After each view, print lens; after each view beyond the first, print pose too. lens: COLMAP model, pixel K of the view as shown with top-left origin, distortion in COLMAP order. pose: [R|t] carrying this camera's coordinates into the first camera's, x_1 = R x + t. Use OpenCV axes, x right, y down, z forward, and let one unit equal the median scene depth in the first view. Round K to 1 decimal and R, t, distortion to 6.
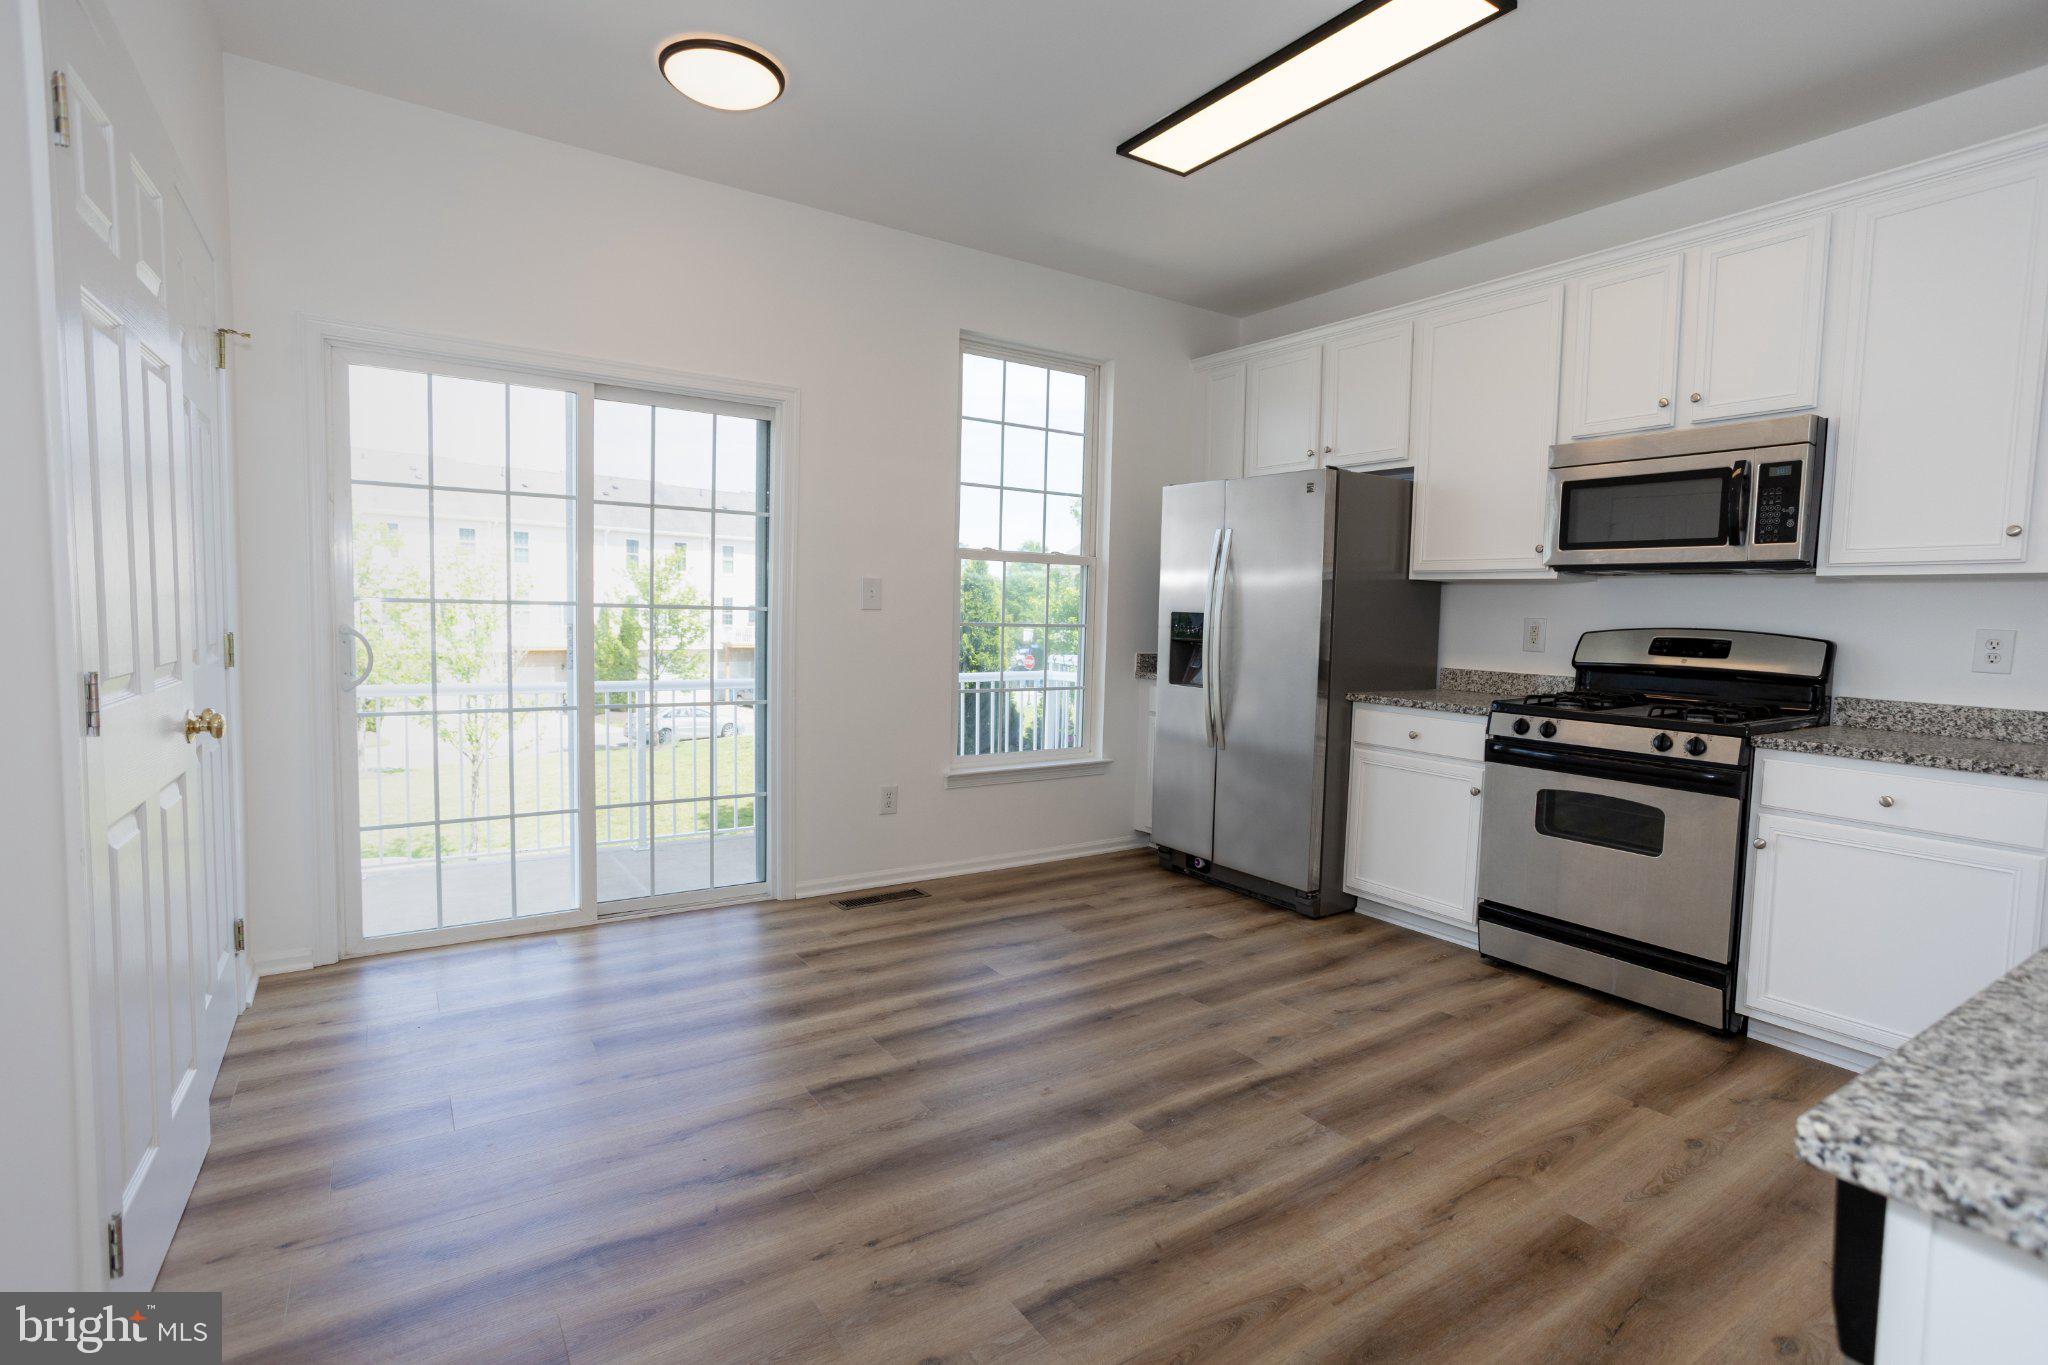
lens RADIAL K [[984.4, 0, 1038.3], [0, 984.4, 682.0], [0, 0, 1]] dist [-0.049137, 0.031912]
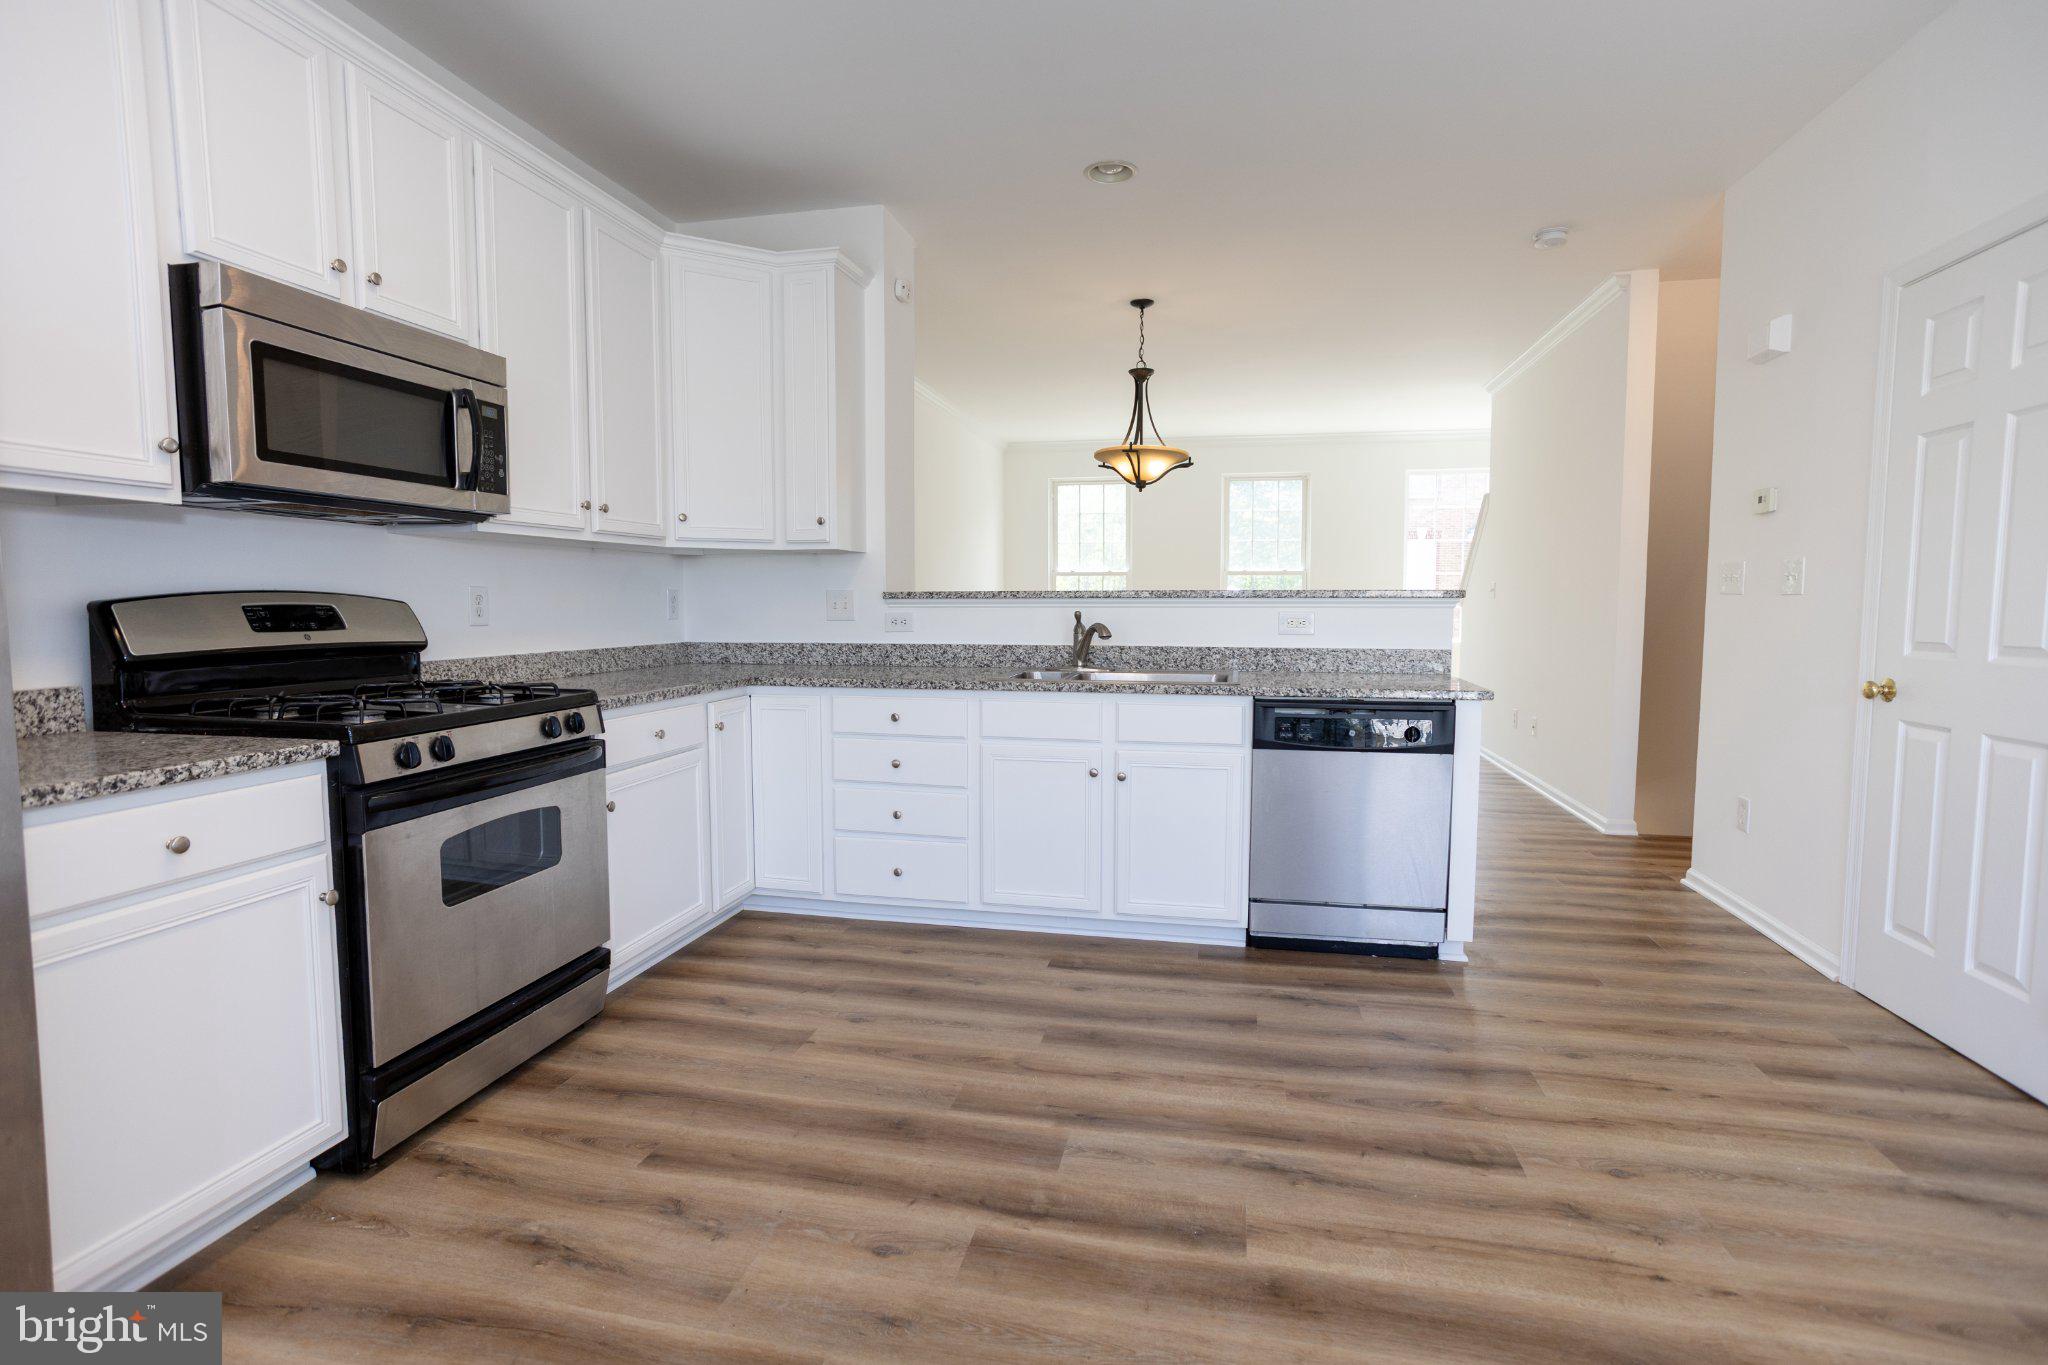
lens RADIAL K [[981.1, 0, 1021.2], [0, 981.1, 679.4], [0, 0, 1]] dist [-0.053981, 0.035908]
pose [[-0.686198, -0.084383, 0.722503, -0.234106], [0.035605, 0.988162, 0.149226, -0.089224], [-0.726542, 0.128124, -0.675071, 1.265977]]
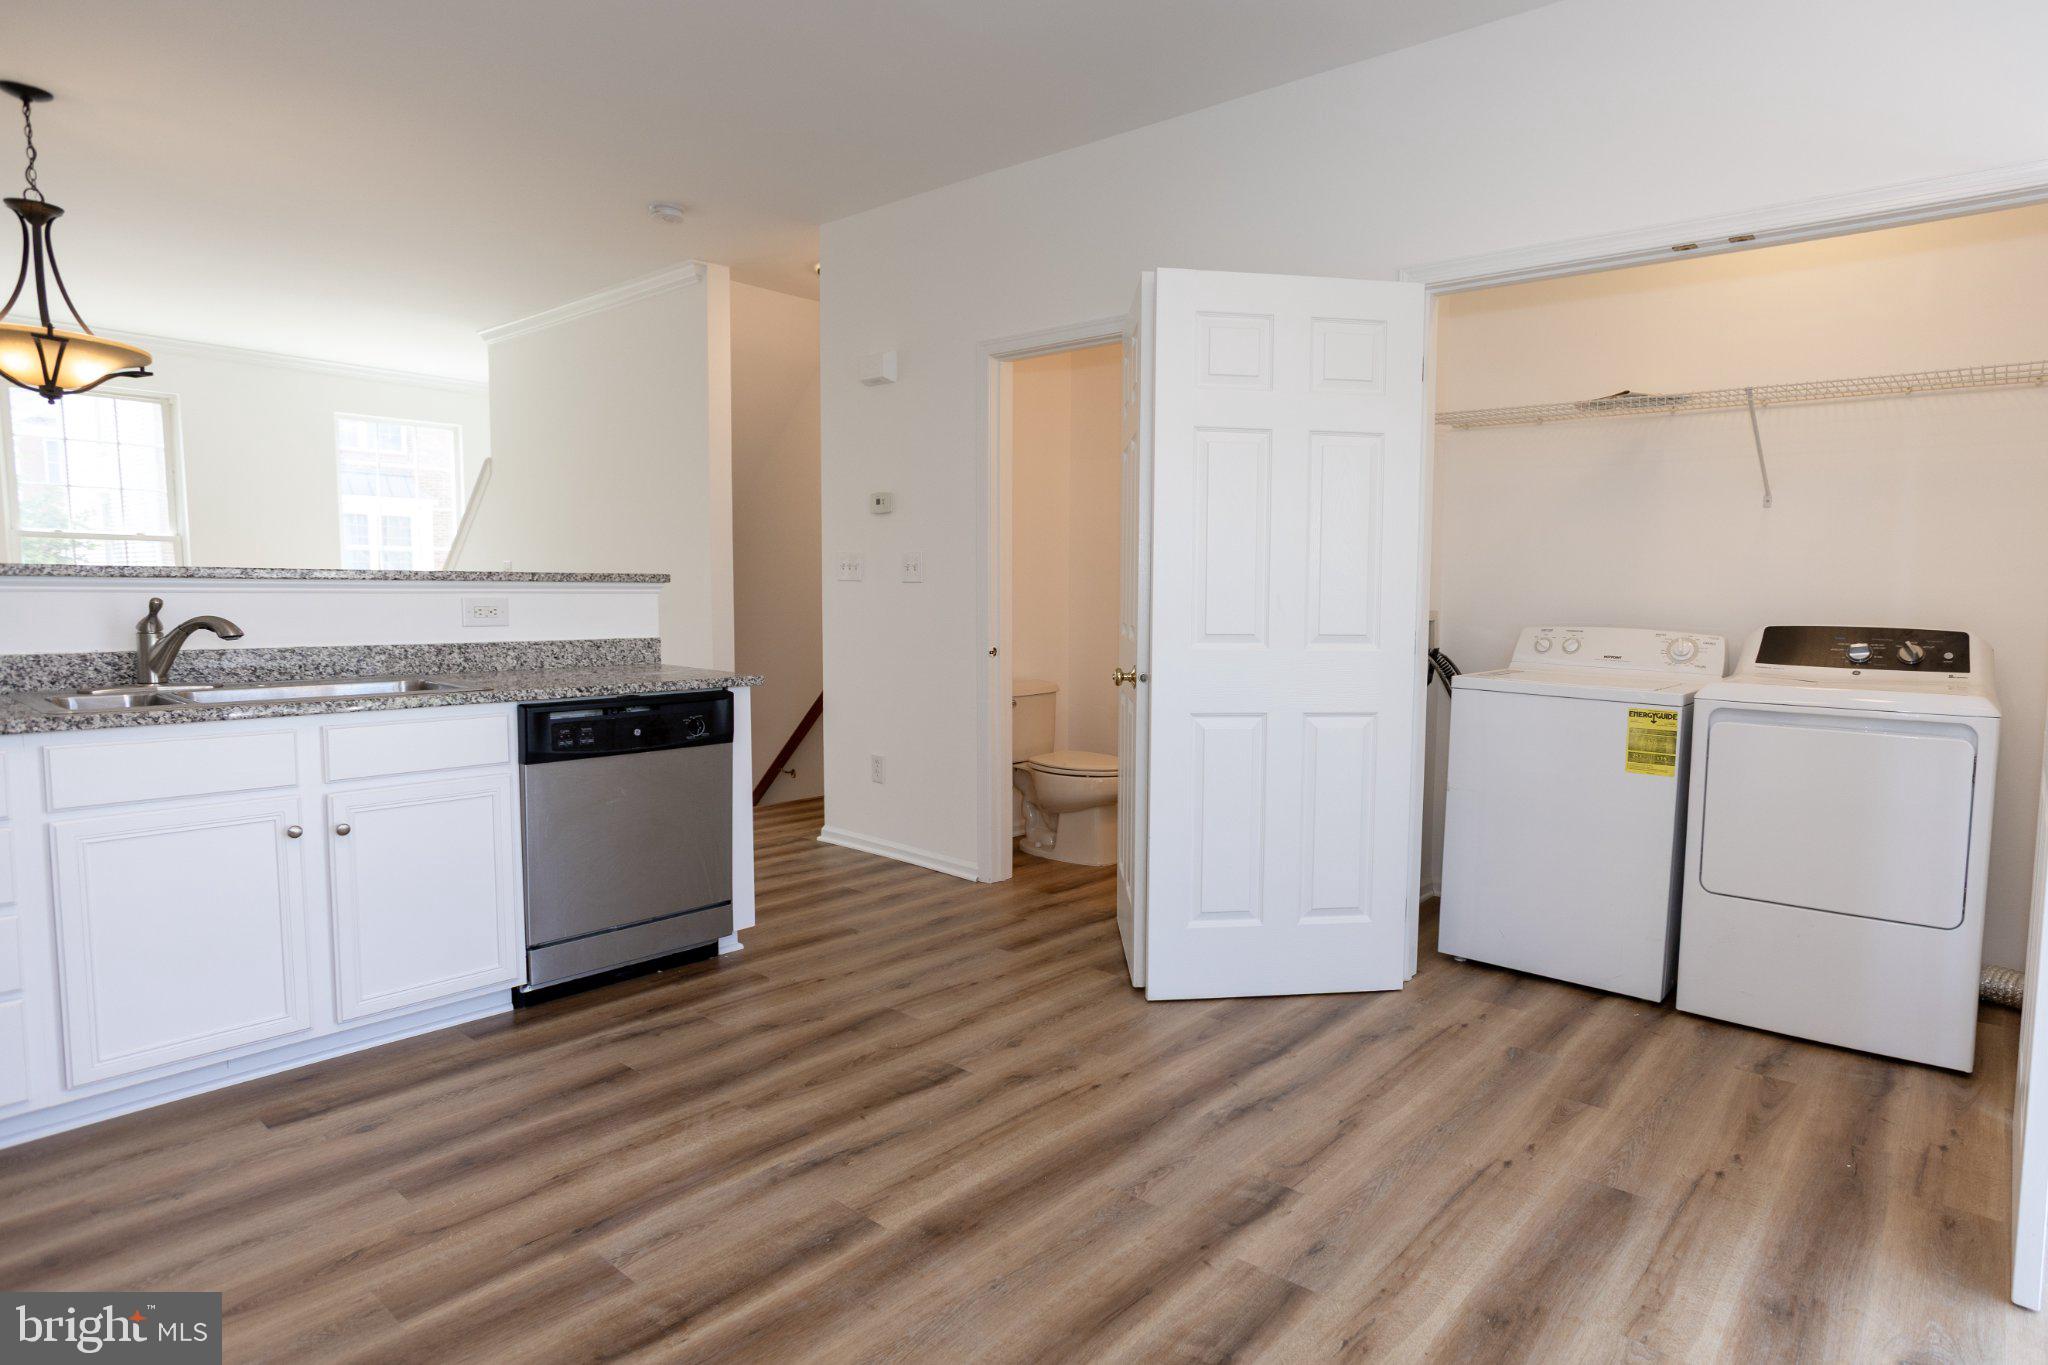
lens RADIAL K [[1116.8, 0, 1146.6], [0, 1116.8, 682.5], [0, 0, 1]] dist [-0.047111, 0.029588]
pose [[-0.952103, -0.013901, -0.305460, 0.136723], [-0.060978, 0.987533, 0.145122, -0.097999], [0.299635, 0.156798, -0.941081, 1.466760]]
